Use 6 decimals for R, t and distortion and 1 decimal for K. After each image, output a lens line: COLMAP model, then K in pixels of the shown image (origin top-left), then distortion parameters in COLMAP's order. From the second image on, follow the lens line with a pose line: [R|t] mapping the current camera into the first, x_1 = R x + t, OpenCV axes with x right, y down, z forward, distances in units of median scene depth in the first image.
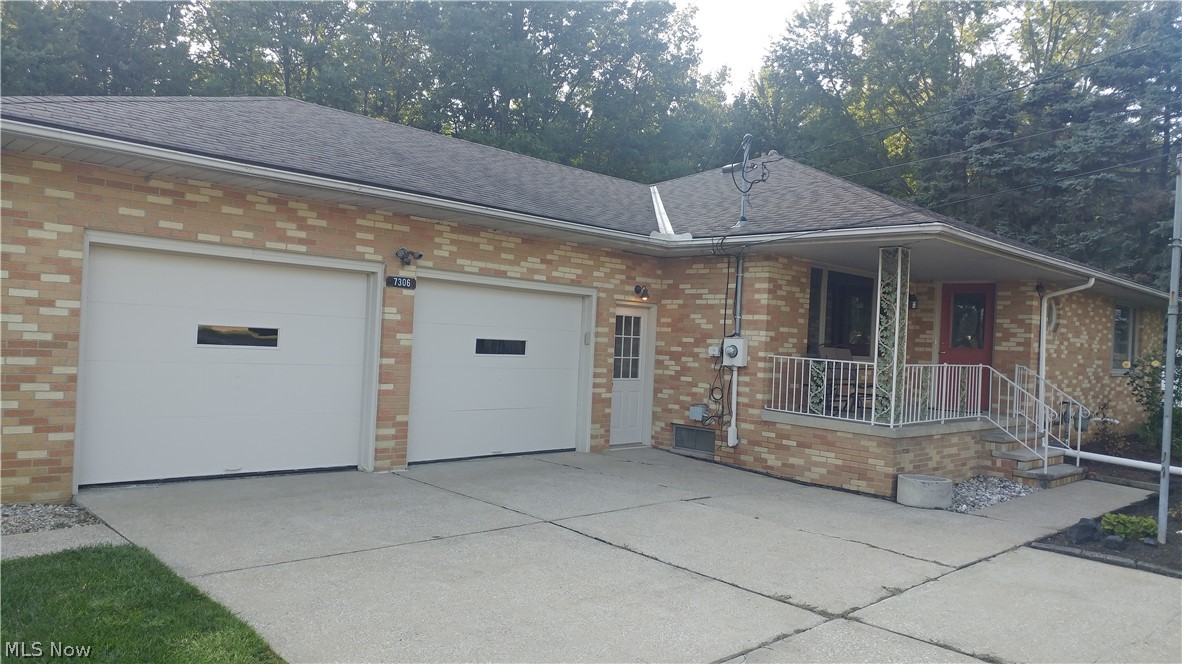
lens RADIAL K [[830.8, 0, 586.2], [0, 830.8, 335.9], [0, 0, 1]] dist [0.009253, 0.008835]
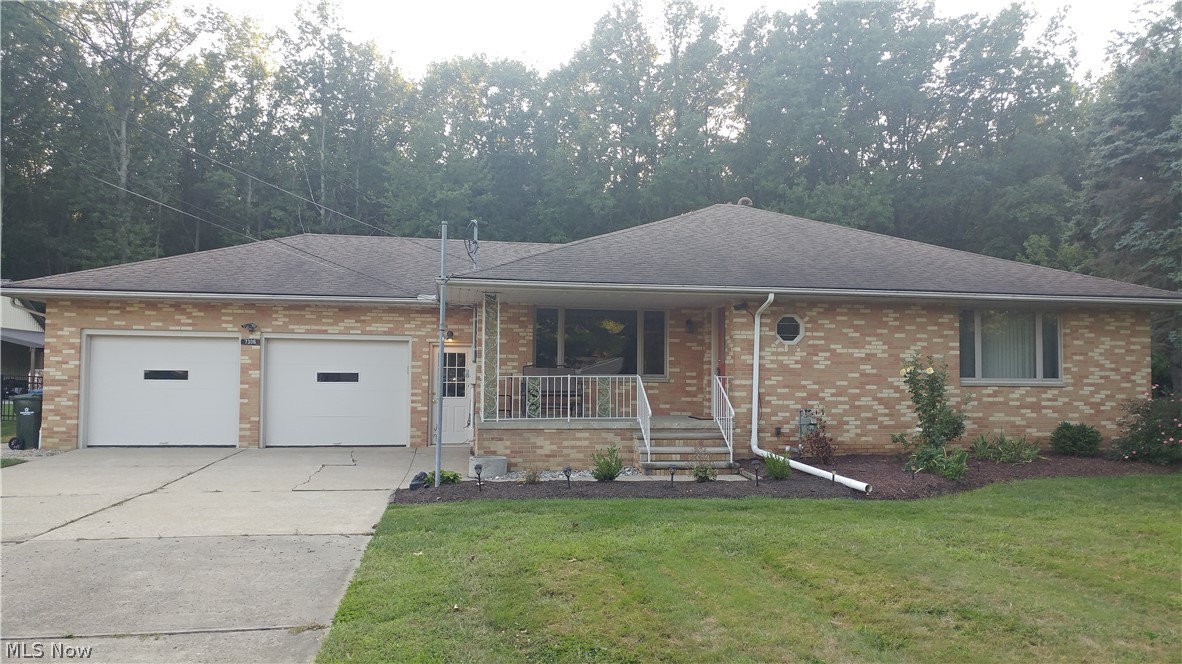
lens RADIAL K [[830.8, 0, 590.4], [0, 830.8, 330.9], [0, 0, 1]] dist [0.009253, 0.008835]
pose [[0.821434, -0.074807, -0.565376, 1.118400], [0.033554, 0.995982, -0.083031, 0.068572], [0.569316, 0.049234, 0.820643, -0.038558]]
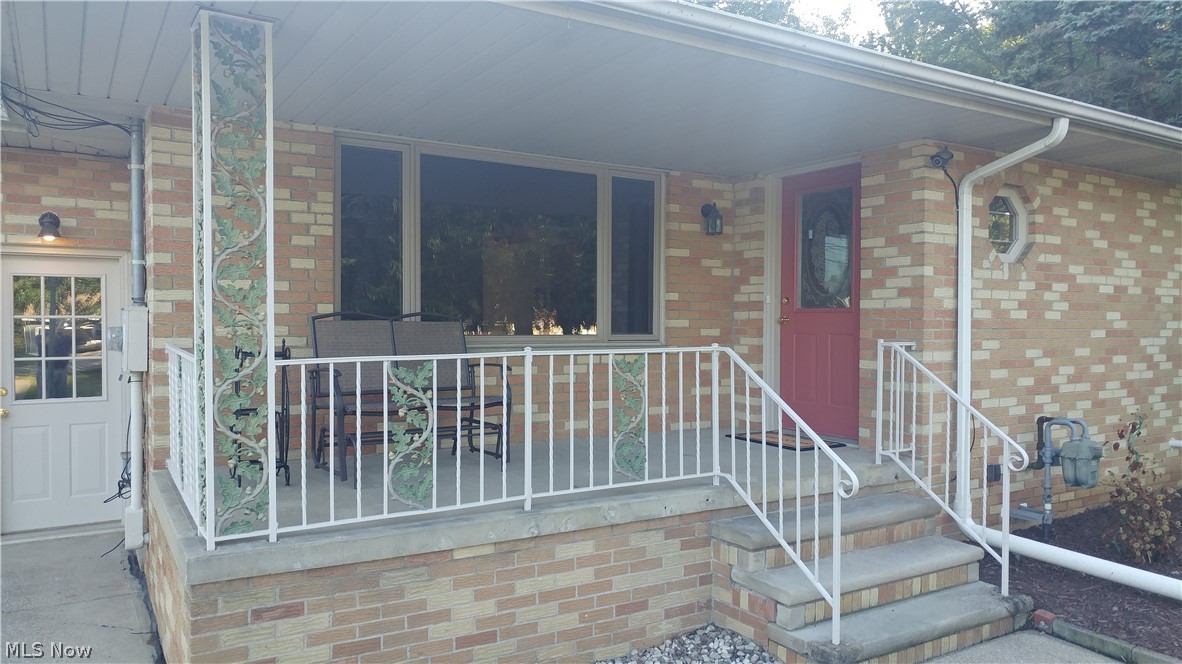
lens RADIAL K [[830.8, 0, 589.1], [0, 830.8, 335.9], [0, 0, 1]] dist [0.009253, 0.008835]
pose [[0.976674, -0.042683, -0.210444, 0.503734], [0.045676, 0.998912, 0.009379, 0.023702], [0.209814, -0.018773, 0.977561, 0.602391]]
